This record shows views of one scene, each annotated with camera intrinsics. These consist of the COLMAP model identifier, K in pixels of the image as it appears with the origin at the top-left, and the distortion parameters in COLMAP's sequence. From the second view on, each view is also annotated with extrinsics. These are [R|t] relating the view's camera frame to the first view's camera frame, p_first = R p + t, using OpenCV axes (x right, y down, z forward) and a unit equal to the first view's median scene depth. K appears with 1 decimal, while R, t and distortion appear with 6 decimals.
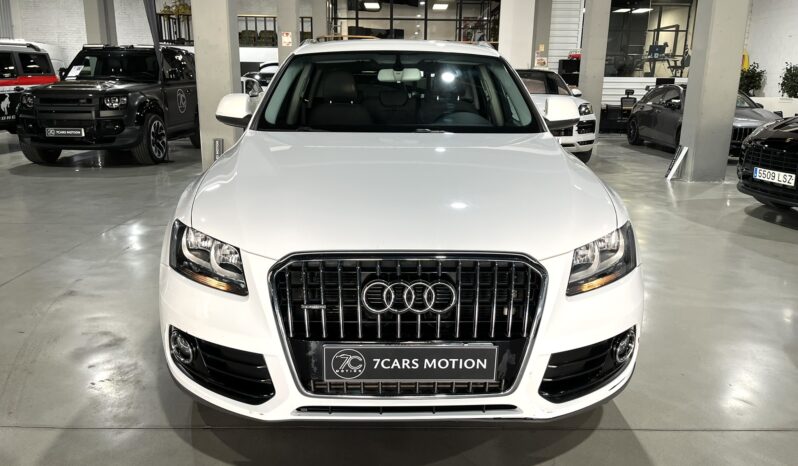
lens RADIAL K [[603.2, 0, 400.4], [0, 603.2, 232.4], [0, 0, 1]] dist [0.063626, -0.088372]
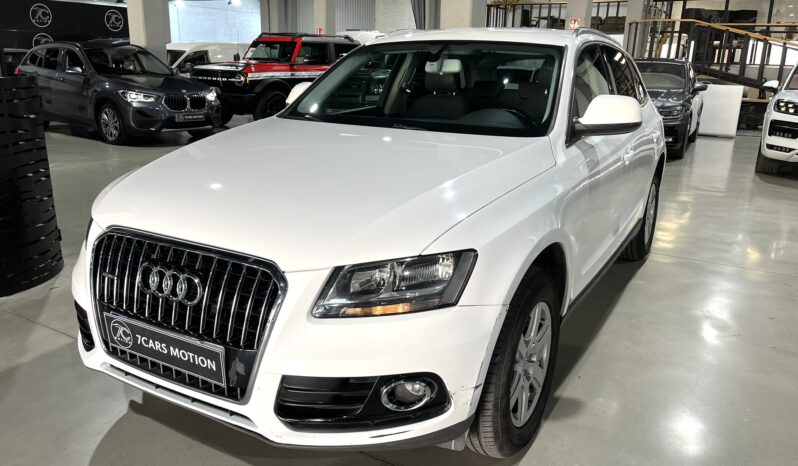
lens RADIAL K [[608.6, 0, 399.0], [0, 608.6, 233.0], [0, 0, 1]] dist [0.079584, -0.110334]
pose [[0.852283, 0.148985, -0.501415, 0.834376], [-0.140752, 0.988545, 0.054481, -0.087213], [0.503788, 0.024142, 0.863490, 0.285682]]
